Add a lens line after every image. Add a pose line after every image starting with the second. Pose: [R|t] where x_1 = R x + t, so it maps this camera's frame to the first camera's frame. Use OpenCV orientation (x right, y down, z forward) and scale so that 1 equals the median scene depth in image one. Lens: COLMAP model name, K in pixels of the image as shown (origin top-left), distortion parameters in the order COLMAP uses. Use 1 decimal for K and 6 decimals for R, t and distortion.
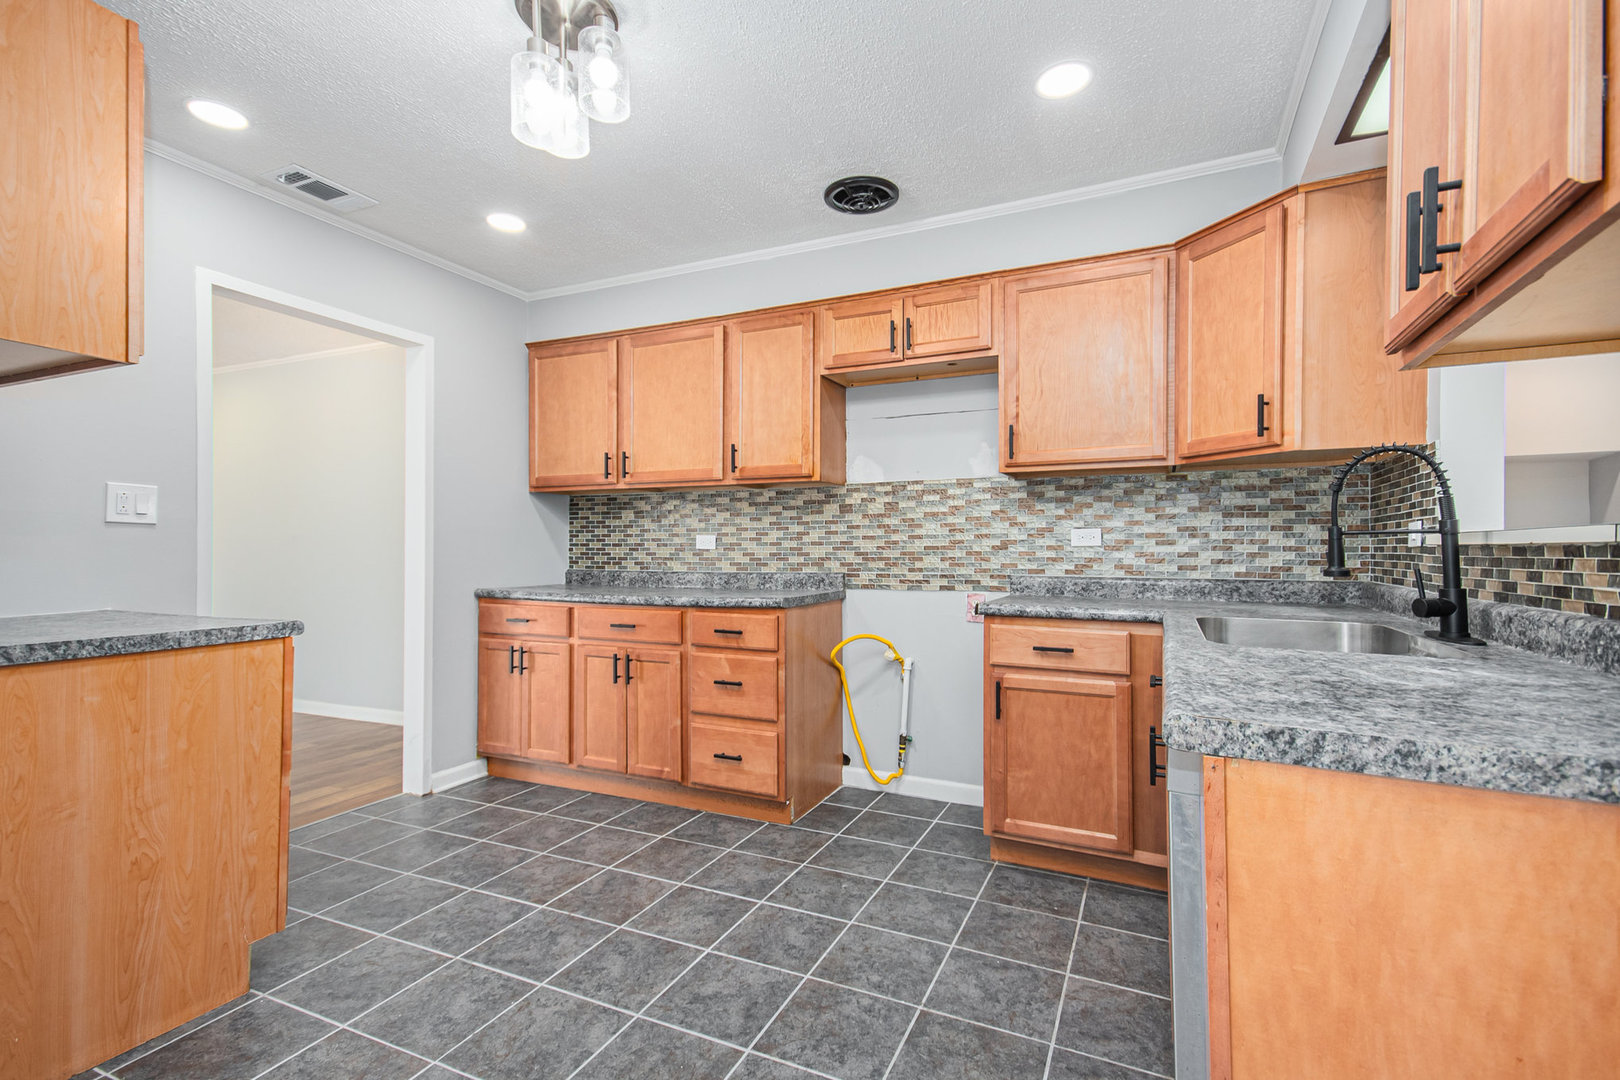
lens RADIAL K [[731.7, 0, 808.1], [0, 731.7, 544.7], [0, 0, 1]] dist [0.032046, -0.012230]
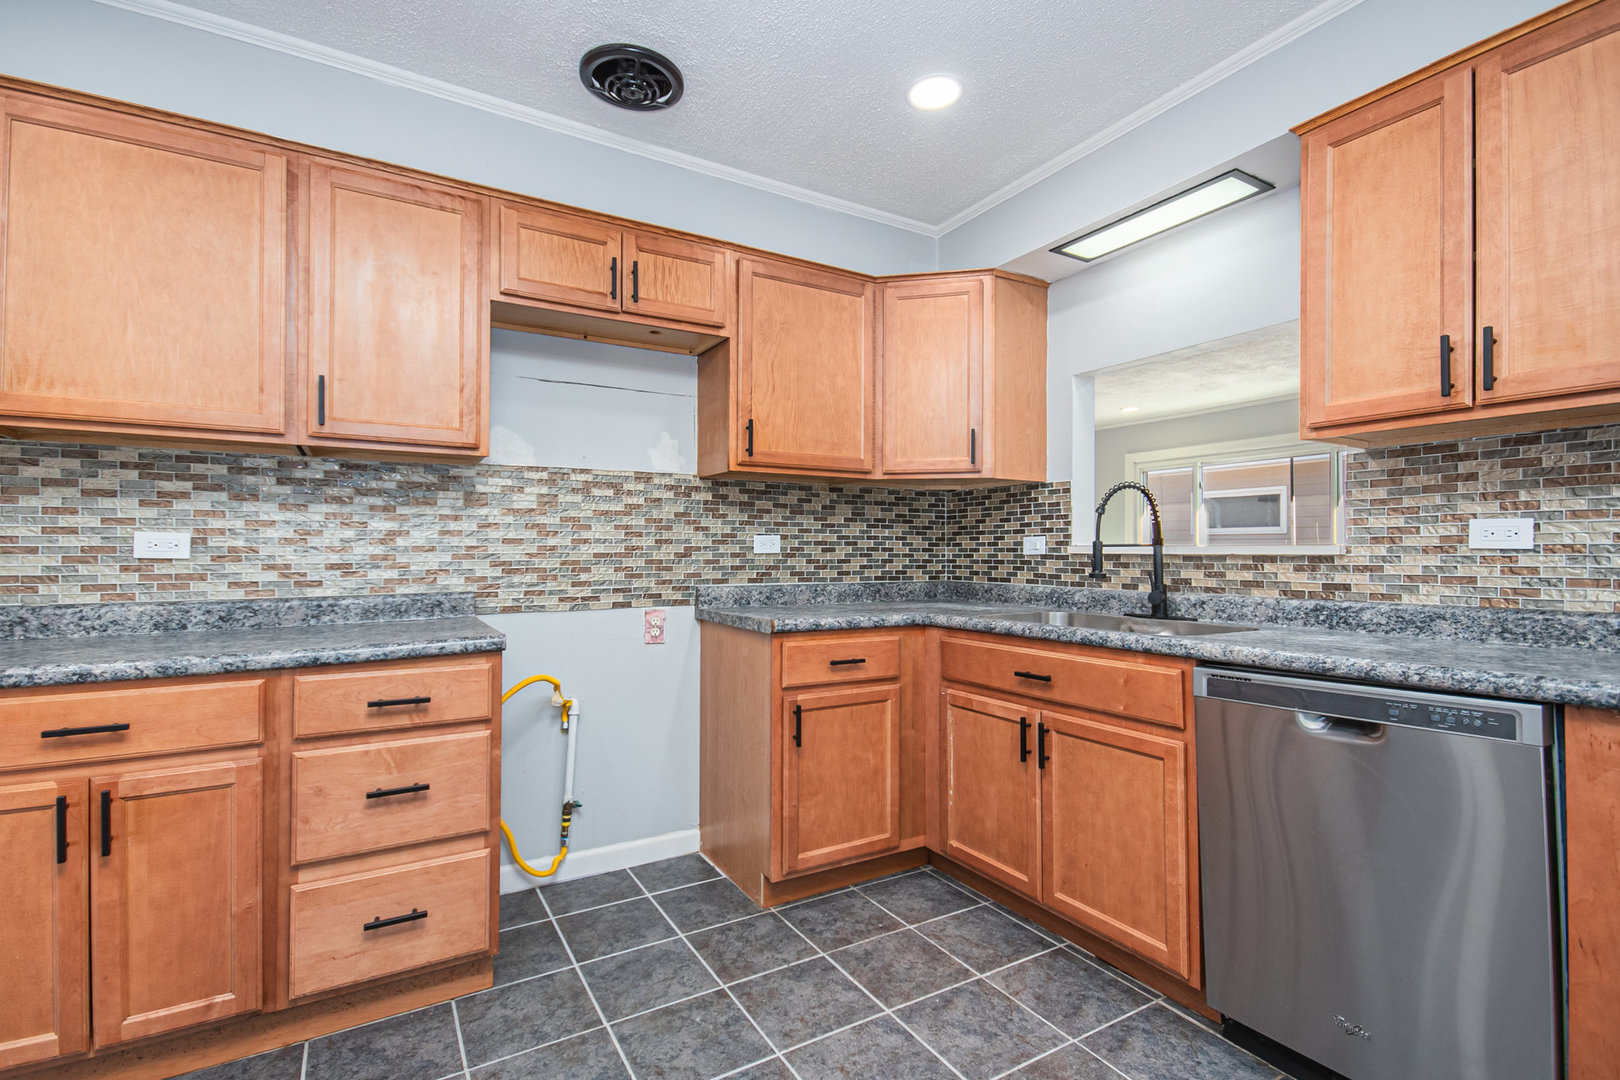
lens RADIAL K [[747.6, 0, 805.6], [0, 747.6, 544.8], [0, 0, 1]] dist [0.003275, 0.000412]
pose [[0.563710, 0.007540, 0.825938, -0.390459], [-0.005006, 0.999971, -0.005712, -0.003739], [-0.825957, -0.000915, 0.563732, 0.377987]]
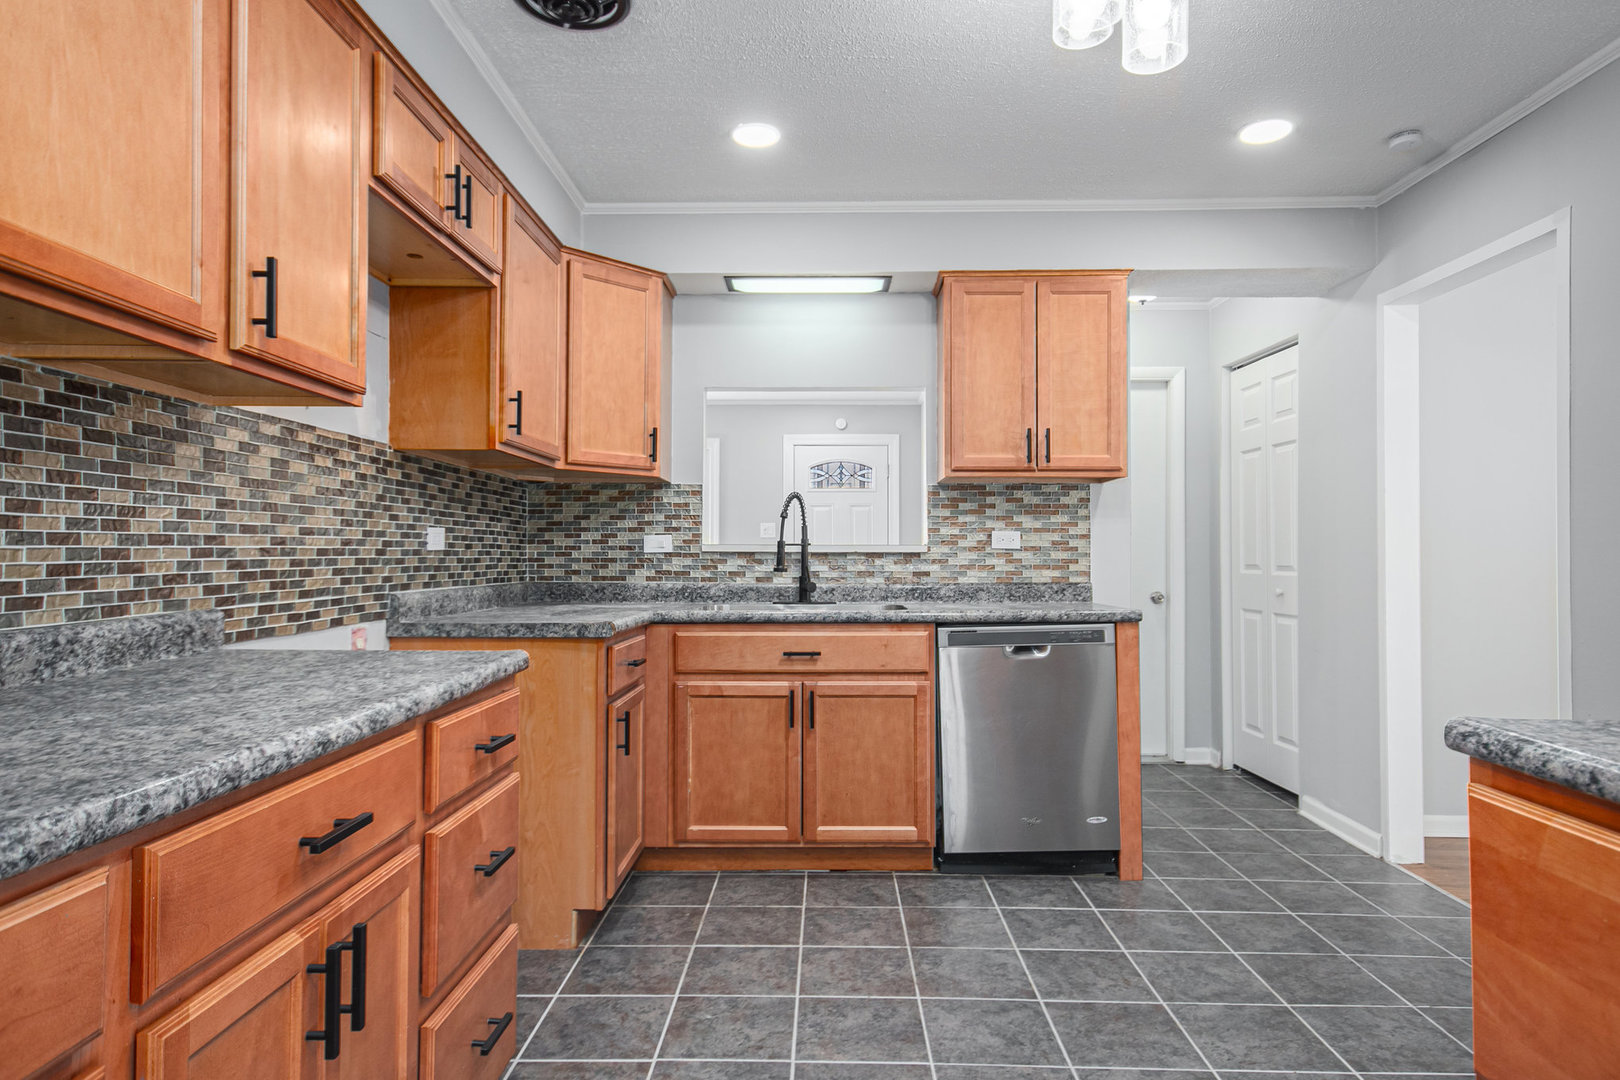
lens RADIAL K [[957.4, 0, 810.0], [0, 957.4, 540.0], [0, 0, 1]] dist [-0.003071, 0.000245]
pose [[-0.410409, 0.012174, 0.911820, -0.660841], [-0.007472, 0.999832, -0.016712, 0.004850], [-0.911871, -0.013672, -0.410249, 1.000100]]
